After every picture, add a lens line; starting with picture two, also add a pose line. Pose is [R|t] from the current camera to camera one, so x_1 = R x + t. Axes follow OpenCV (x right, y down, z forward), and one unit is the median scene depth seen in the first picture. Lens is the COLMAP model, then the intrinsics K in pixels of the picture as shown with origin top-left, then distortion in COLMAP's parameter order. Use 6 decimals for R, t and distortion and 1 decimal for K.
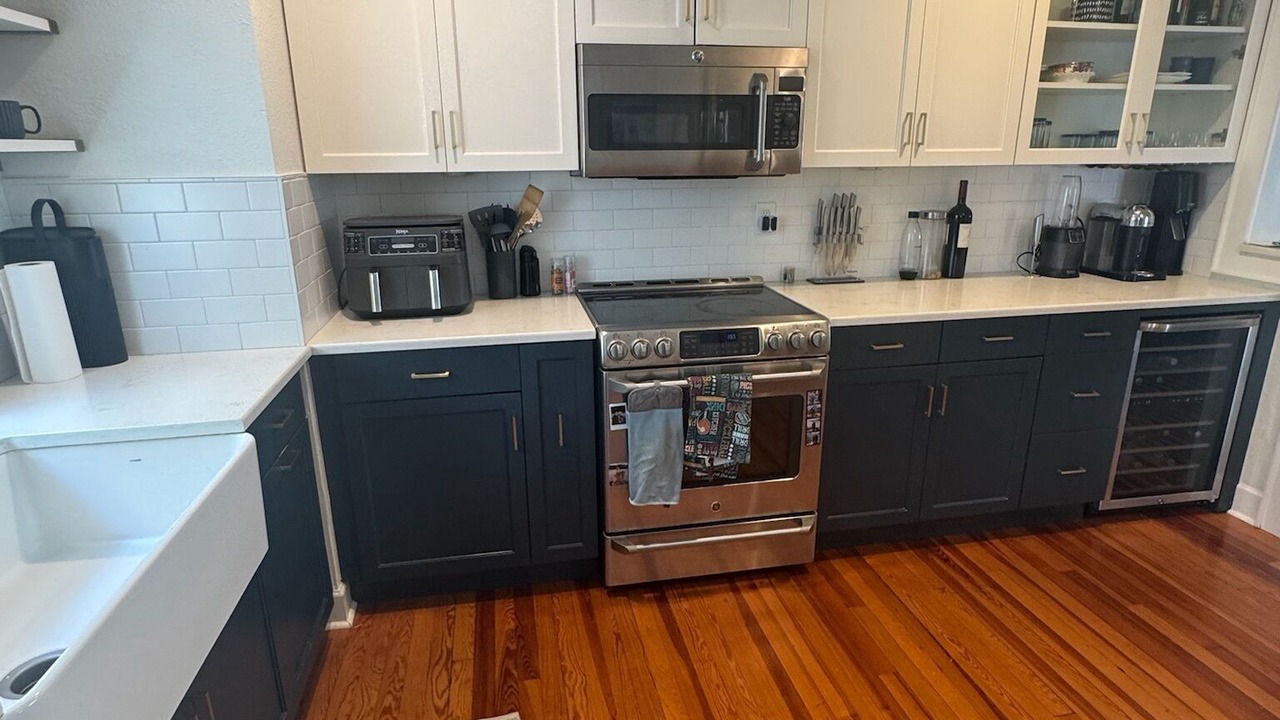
lens RADIAL K [[681.6, 0, 638.4], [0, 681.6, 356.1], [0, 0, 1]] dist [0.000200, -0.002549]
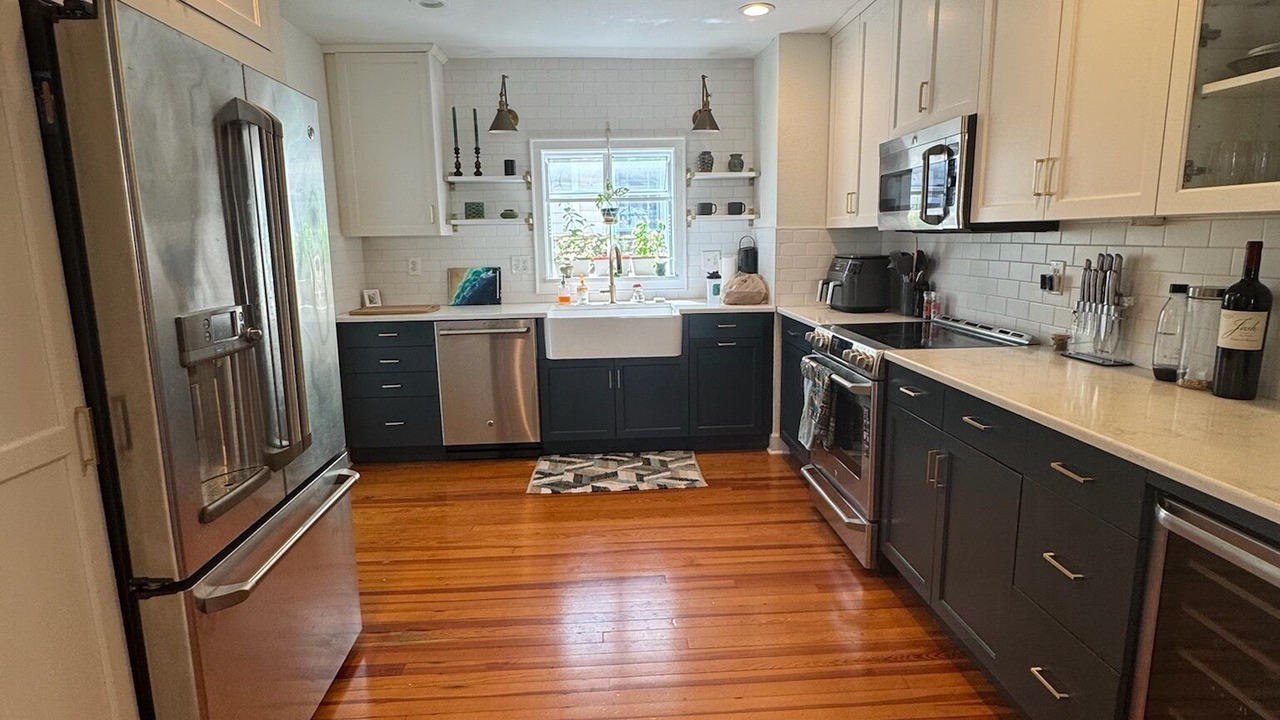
lens RADIAL K [[681.6, 0, 638.4], [0, 681.6, 356.1], [0, 0, 1]] dist [0.000200, -0.002549]
pose [[-0.128826, 0.180448, -0.975111, 1.195851], [-0.268251, 0.940305, 0.209447, -0.144915], [0.954696, 0.288557, -0.072730, 0.561682]]
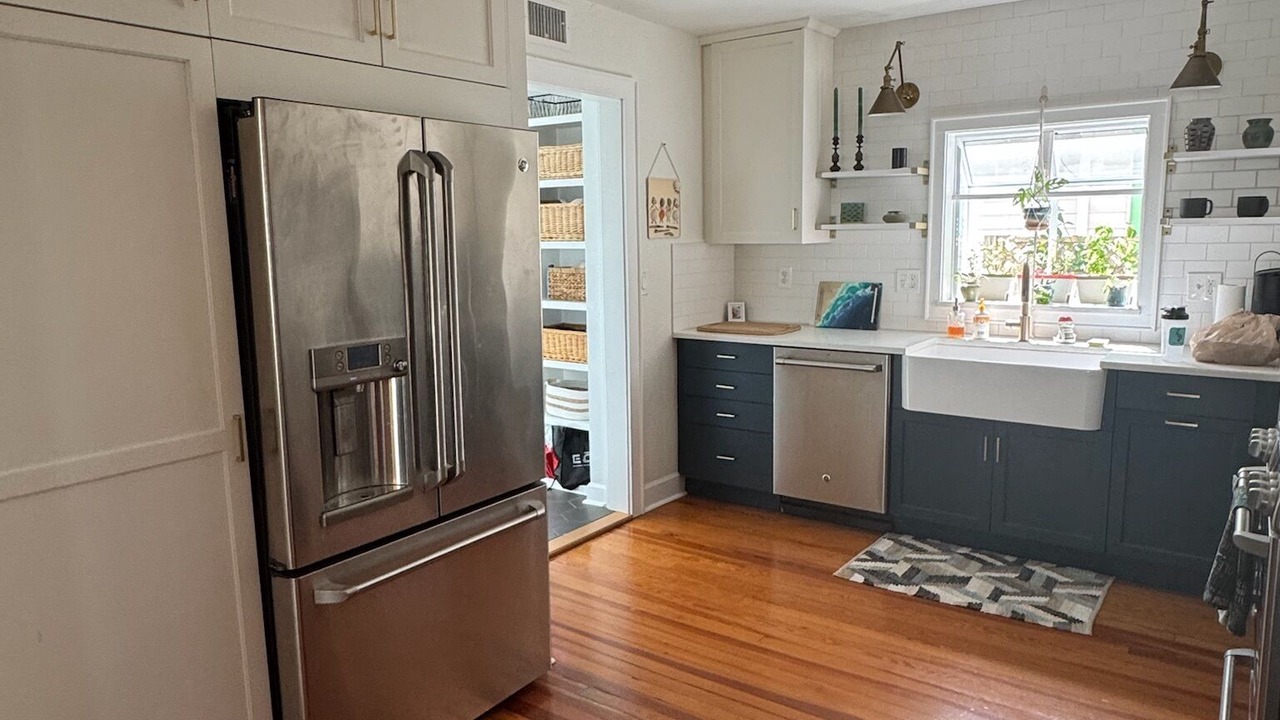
lens RADIAL K [[861.9, 0, 642.2], [0, 861.9, 350.4], [0, 0, 1]] dist [0.001430, -0.002130]
pose [[-0.722252, 0.116667, -0.681719, 1.053468], [-0.179544, 0.920252, 0.347707, -0.286713], [0.667919, 0.373531, -0.643707, 0.867561]]
